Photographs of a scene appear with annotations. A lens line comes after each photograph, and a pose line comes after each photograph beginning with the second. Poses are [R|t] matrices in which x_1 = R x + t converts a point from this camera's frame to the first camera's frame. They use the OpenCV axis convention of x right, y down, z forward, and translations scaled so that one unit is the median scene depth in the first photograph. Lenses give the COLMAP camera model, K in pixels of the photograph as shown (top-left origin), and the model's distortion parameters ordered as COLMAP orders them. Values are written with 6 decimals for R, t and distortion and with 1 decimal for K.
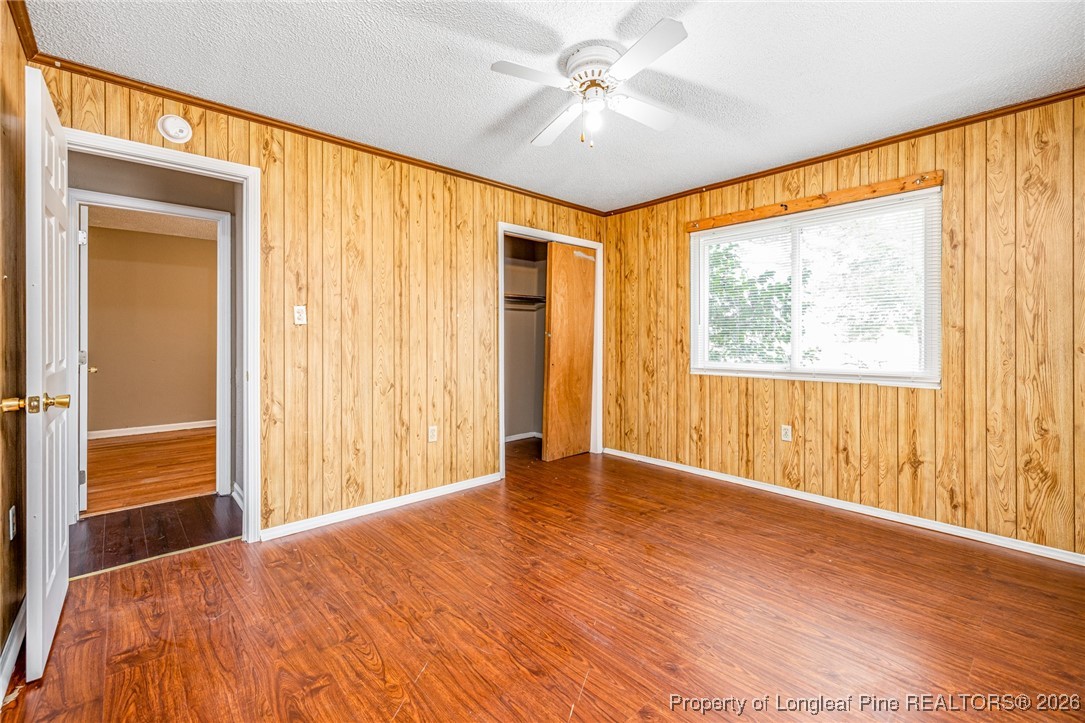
lens RADIAL K [[460.5, 0, 518.5], [0, 460.5, 339.5], [0, 0, 1]] dist [-0.000266, -0.000063]
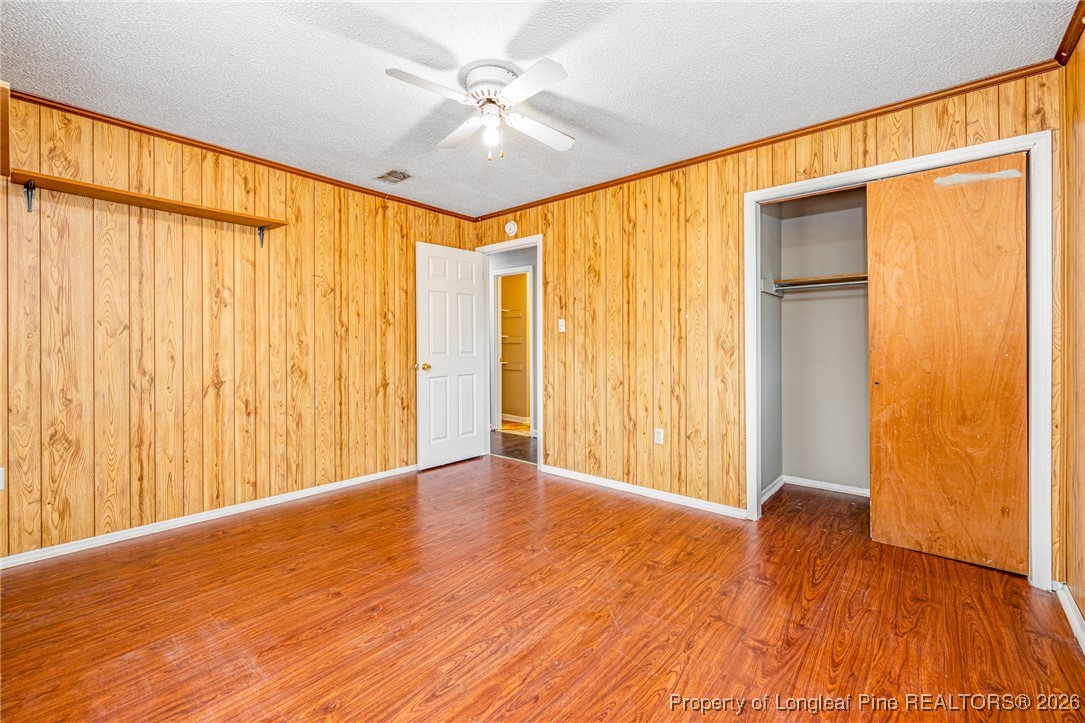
lens RADIAL K [[460.5, 0, 545.9], [0, 460.5, 345.0], [0, 0, 1]] dist [-0.000266, -0.000063]
pose [[0.145549, 0.003923, -0.989343, 0.821165], [0.000782, 0.999991, 0.004080, 0.001245], [0.989351, -0.001367, 0.145545, 0.647942]]
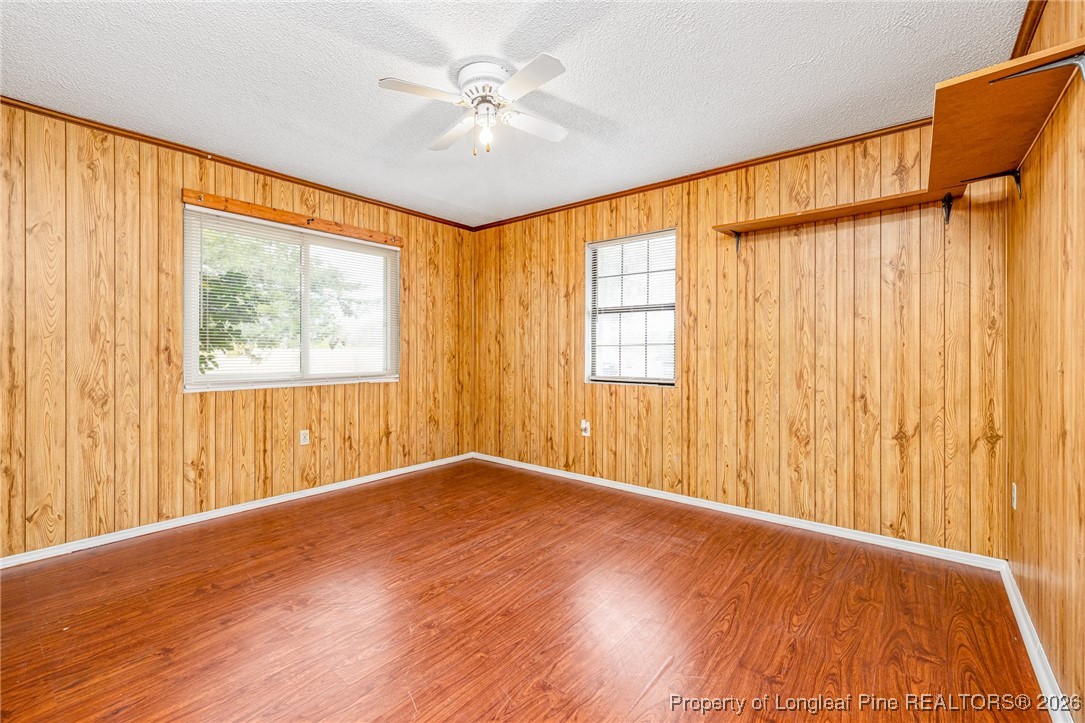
lens RADIAL K [[460.5, 0, 547.6], [0, 460.5, 352.7], [0, 0, 1]] dist [-0.000266, -0.000063]
pose [[-0.183576, -0.005709, 0.982989, -0.587282], [-0.006002, 0.999971, 0.004687, 0.003203], [-0.982987, -0.005039, -0.183605, 0.702798]]
